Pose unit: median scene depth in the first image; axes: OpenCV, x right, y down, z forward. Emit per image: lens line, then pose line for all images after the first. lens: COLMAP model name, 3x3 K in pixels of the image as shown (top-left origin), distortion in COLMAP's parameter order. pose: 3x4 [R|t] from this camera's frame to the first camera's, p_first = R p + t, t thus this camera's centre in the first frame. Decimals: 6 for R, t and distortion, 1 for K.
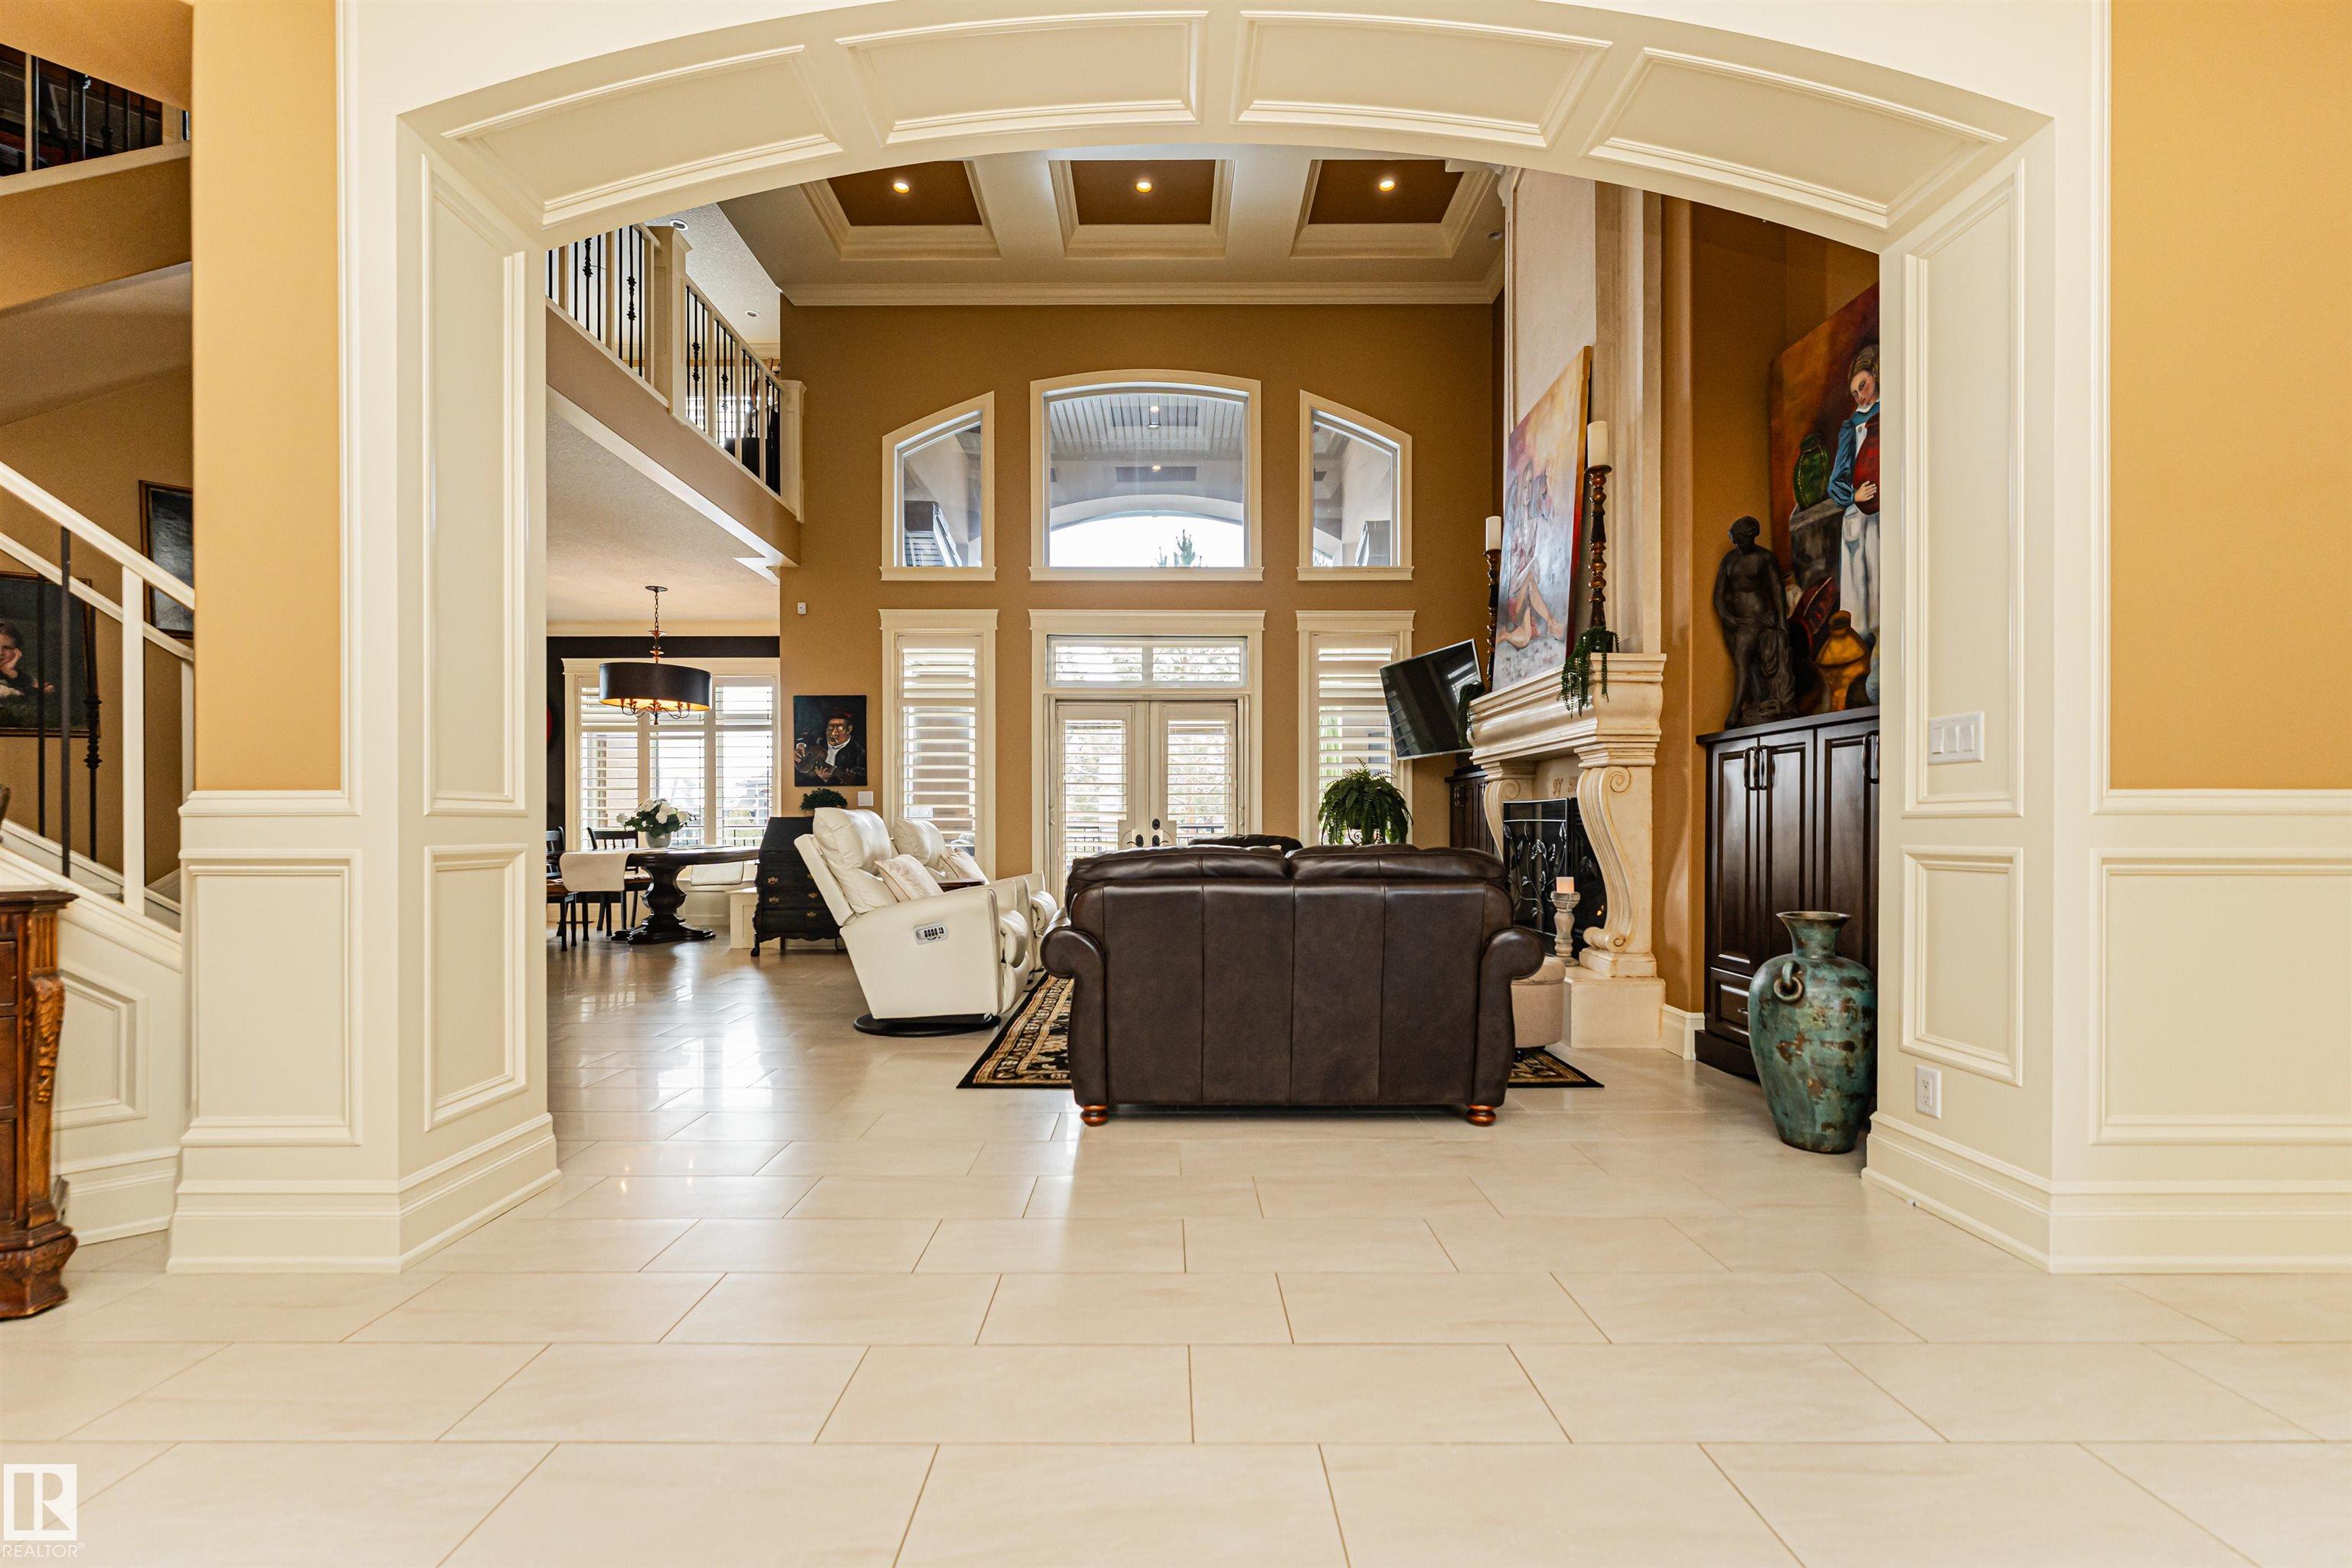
lens RADIAL K [[963.5, 0, 1178.5], [0, 963.5, 824.5], [0, 0, 1]] dist [-0.000429, 0.001182]
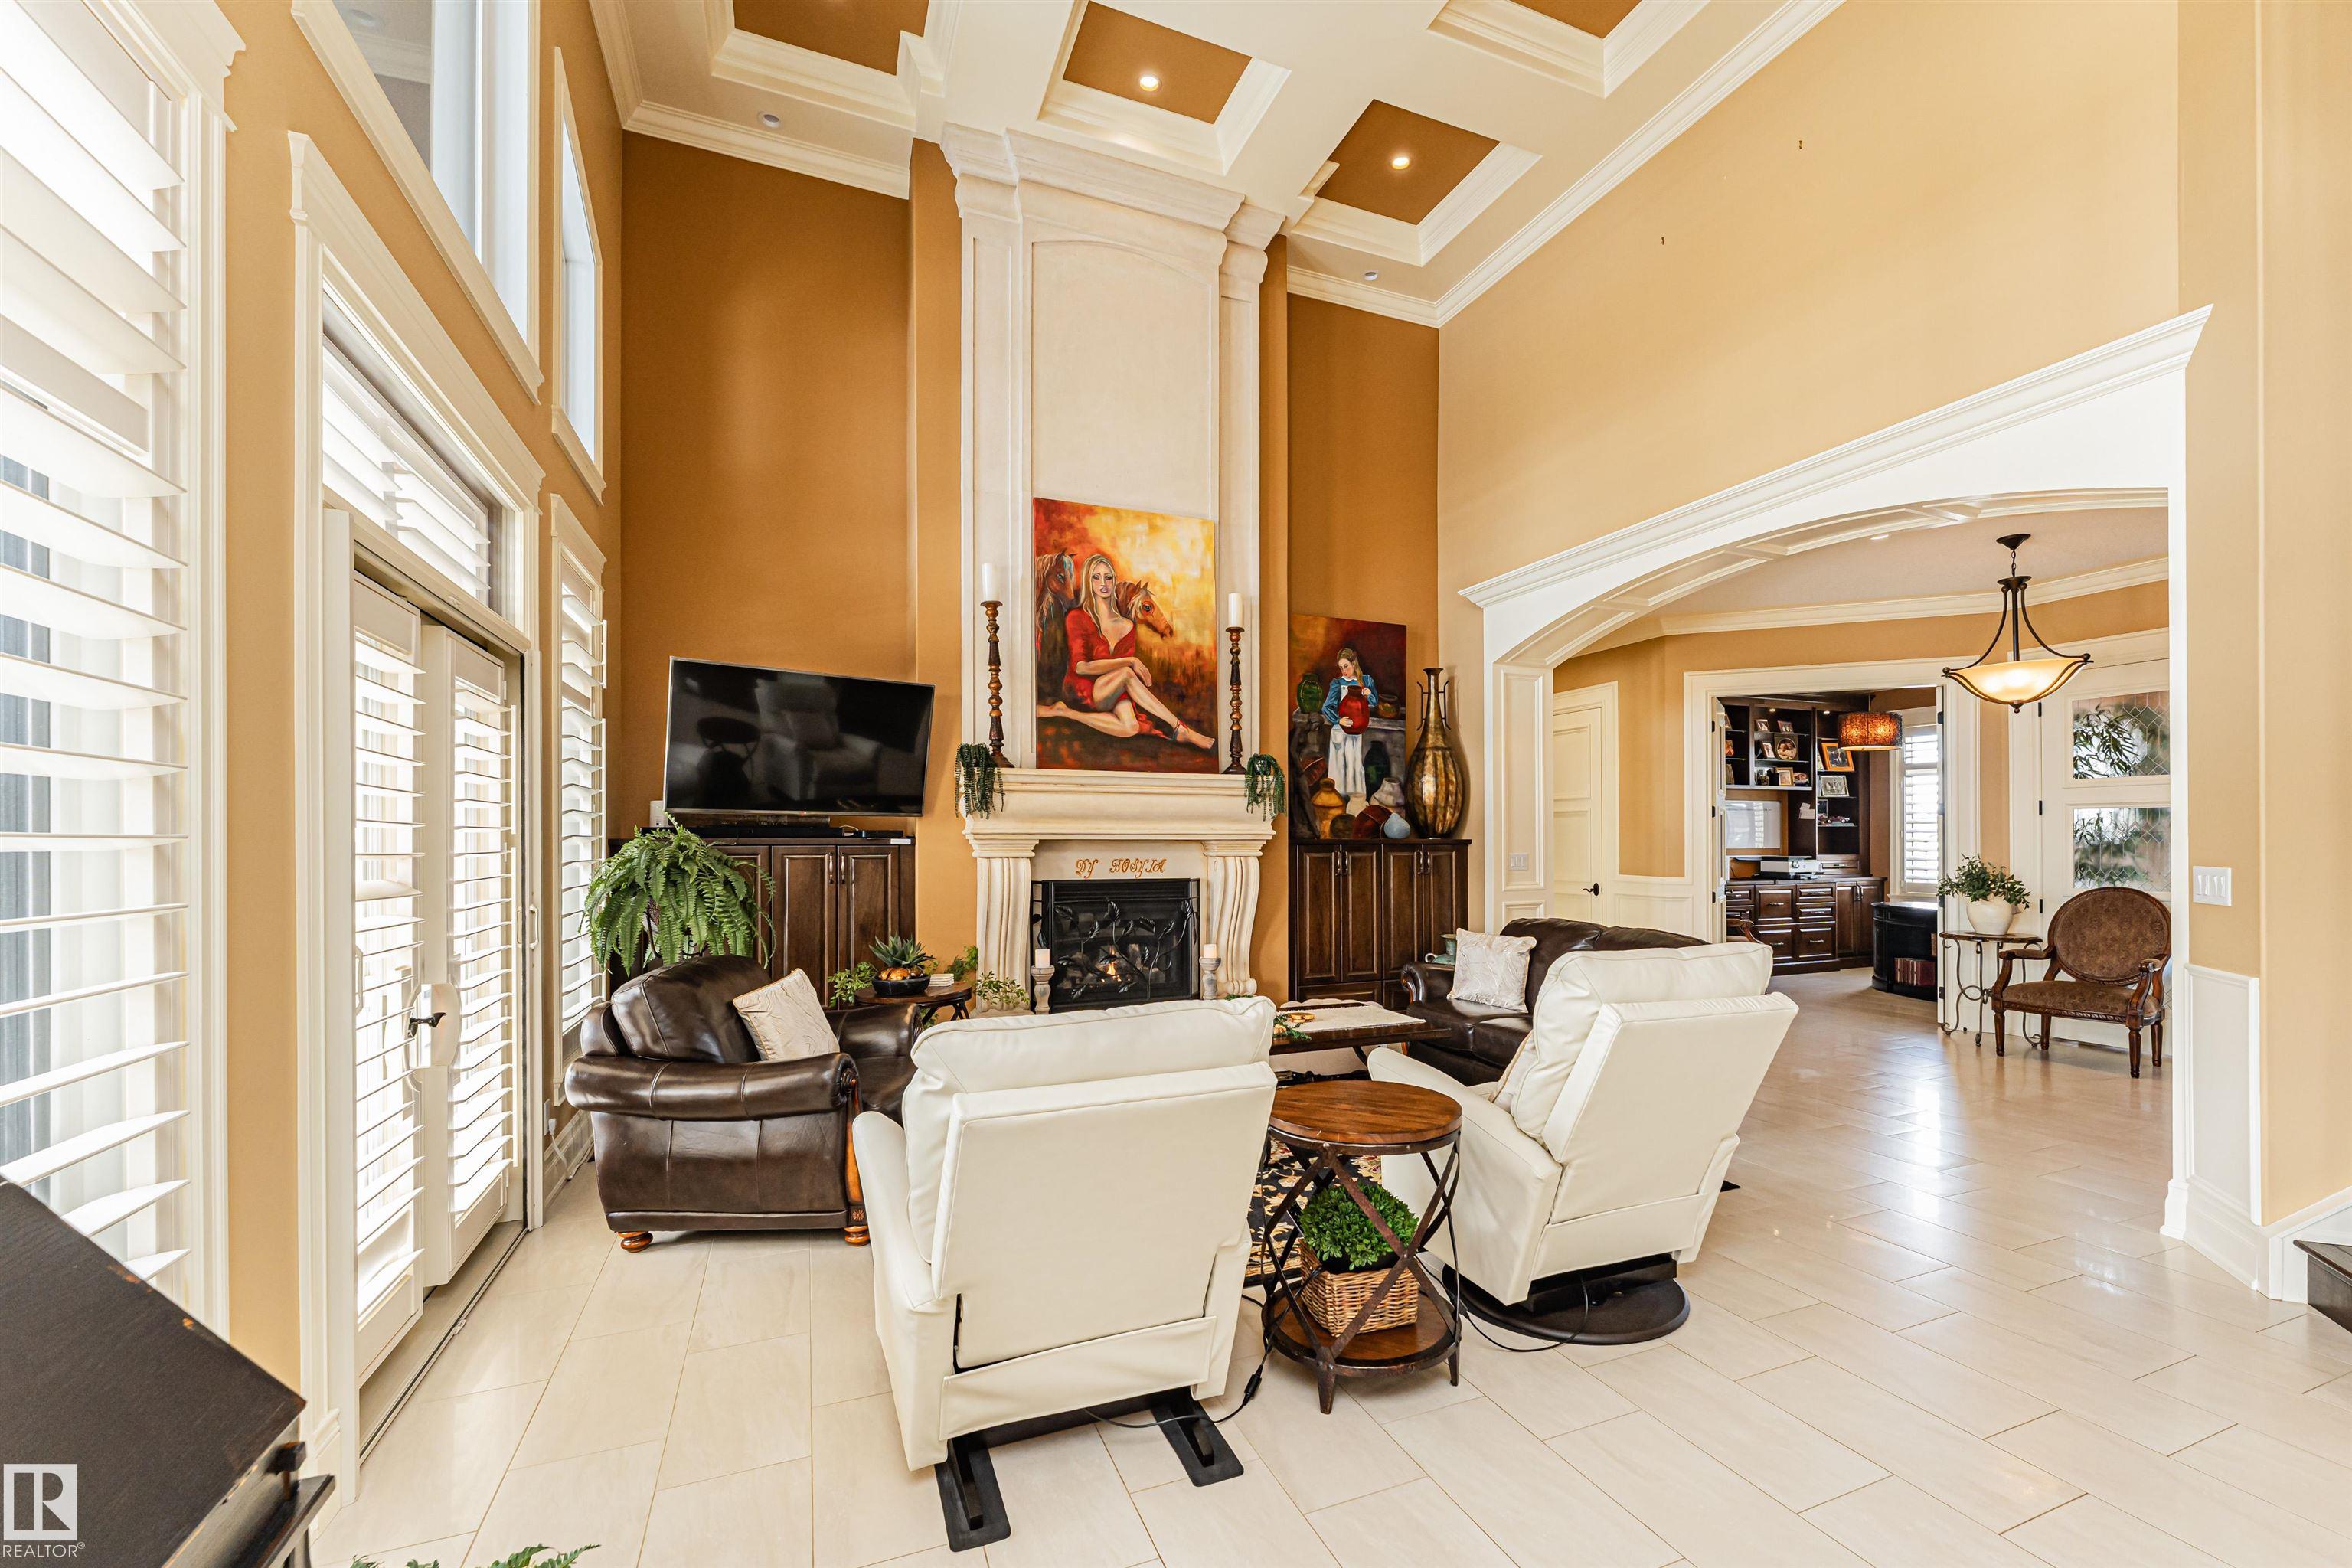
lens RADIAL K [[1002.9, 0, 1249.4], [0, 1002.9, 837.8], [0, 0, 1]] dist [0.002929, 0.000182]
pose [[-0.380223, 0.005850, 0.924876, -1.025636], [0.003434, 0.999982, -0.004913, -0.095996], [-0.924888, 0.001308, -0.380236, 1.847701]]
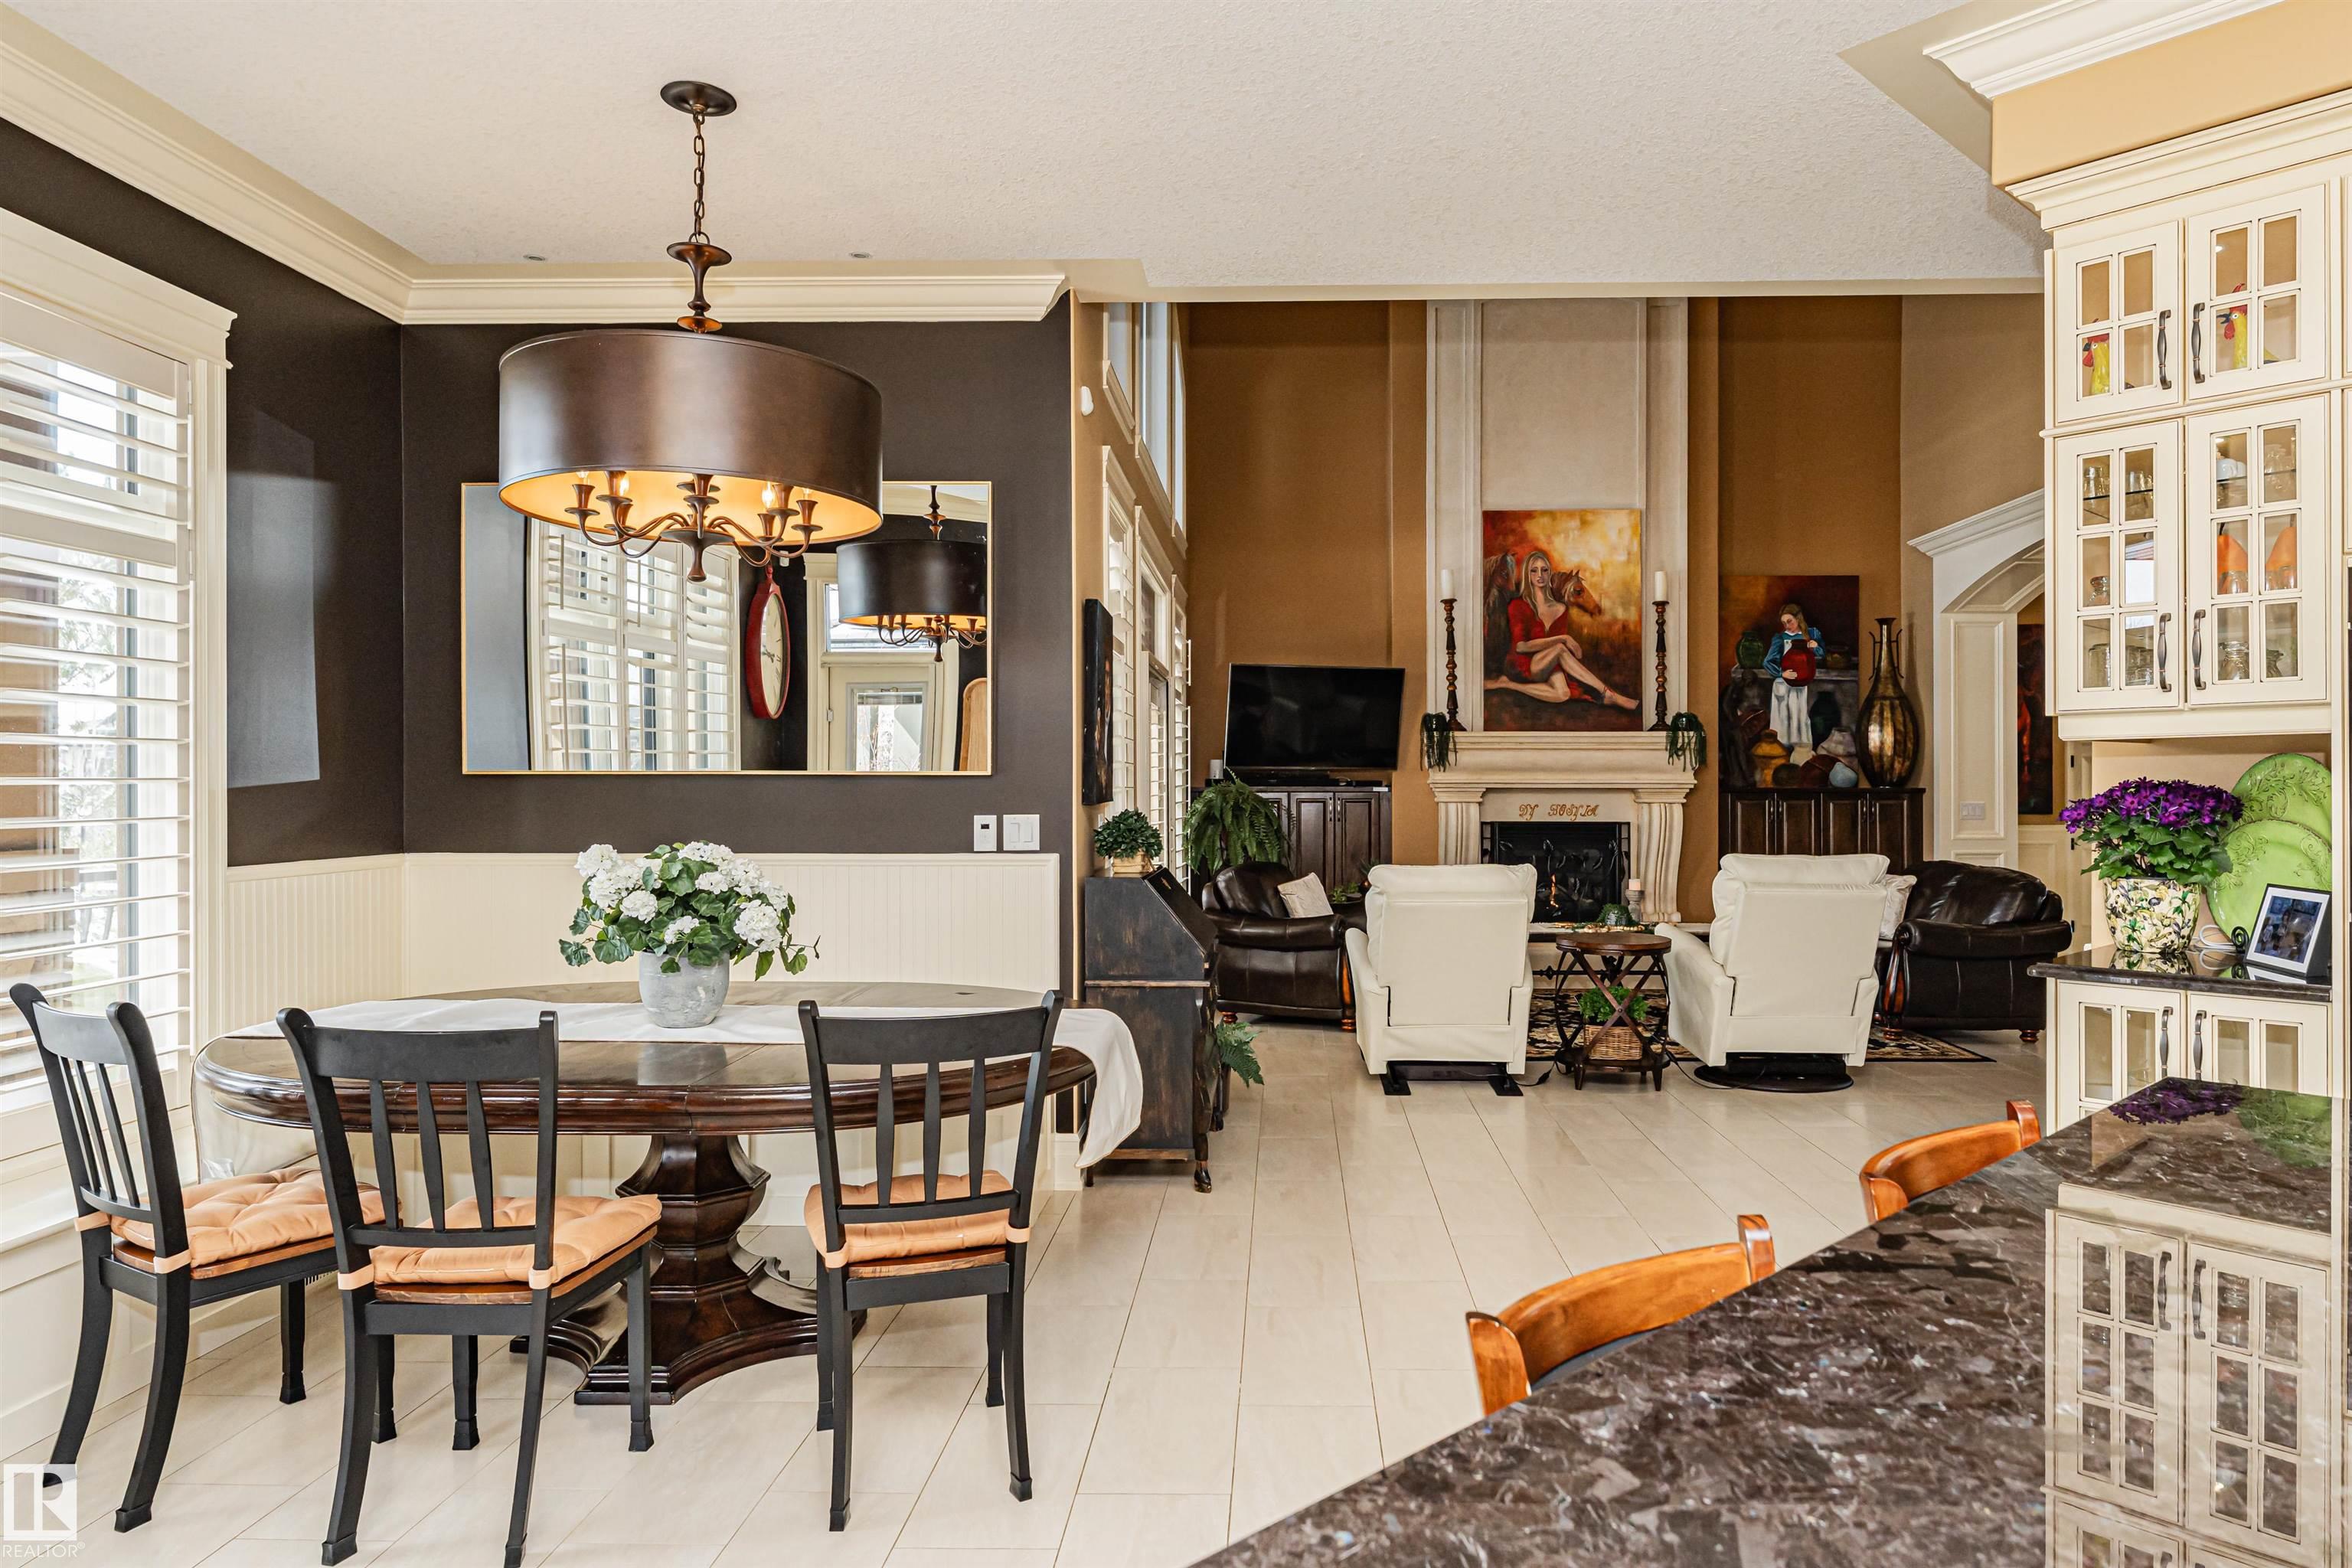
lens RADIAL K [[1410.0, 0, 1250.2], [0, 1410.0, 791.0], [0, 0, 1]] dist [0.012285, 0.000501]
pose [[0.054509, 0.002233, 0.998511, -2.176576], [0.001070, 0.999997, -0.002295, -0.090791], [-0.998513, 0.001194, 0.054506, 1.862624]]
